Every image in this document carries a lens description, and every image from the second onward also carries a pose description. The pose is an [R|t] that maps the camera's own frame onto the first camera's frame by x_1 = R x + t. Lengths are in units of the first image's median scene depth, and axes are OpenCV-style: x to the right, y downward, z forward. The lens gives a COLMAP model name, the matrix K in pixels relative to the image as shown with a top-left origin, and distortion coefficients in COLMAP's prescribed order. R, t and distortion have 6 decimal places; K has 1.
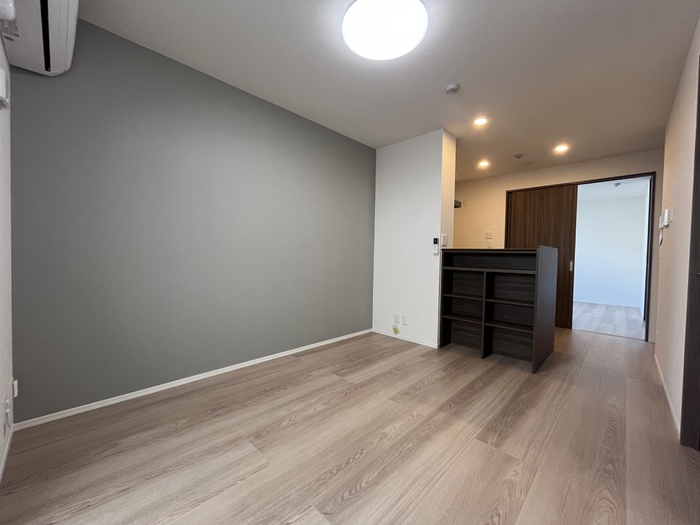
lens RADIAL K [[282.8, 0, 348.2], [0, 282.8, 261.8], [0, 0, 1]] dist [-0.001837, -0.000407]
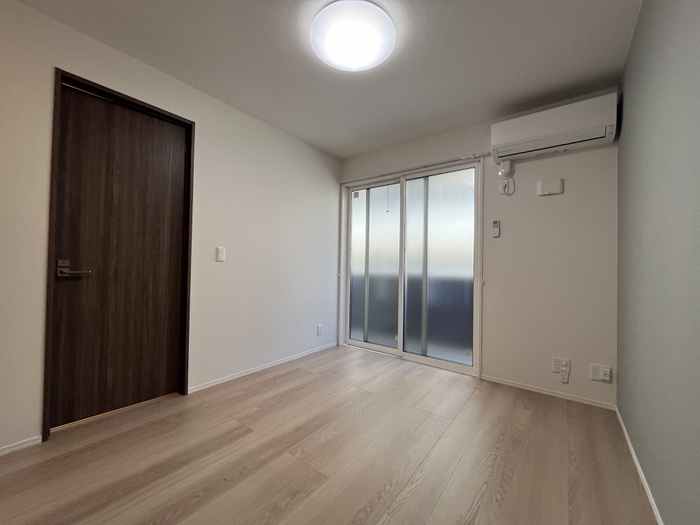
lens RADIAL K [[282.8, 0, 348.2], [0, 282.8, 261.8], [0, 0, 1]] dist [-0.001837, -0.000407]
pose [[-0.991267, -0.041773, -0.125077, 0.228297], [-0.042654, 0.999080, 0.004373, -0.045587], [0.124780, 0.009670, -0.992137, 1.935424]]
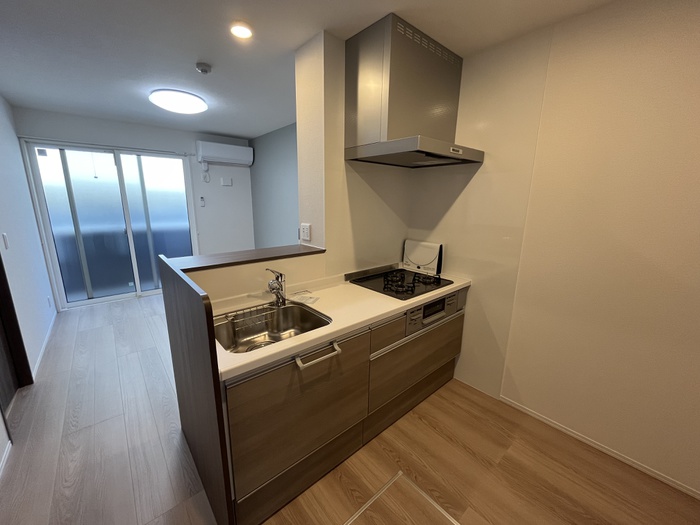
lens RADIAL K [[282.8, 0, 348.2], [0, 282.8, 261.8], [0, 0, 1]] dist [-0.001837, -0.000407]
pose [[-0.083640, 0.195382, -0.977154, 1.802433], [-0.035138, 0.979402, 0.198839, -0.268184], [0.995876, 0.050966, -0.075052, 2.107980]]
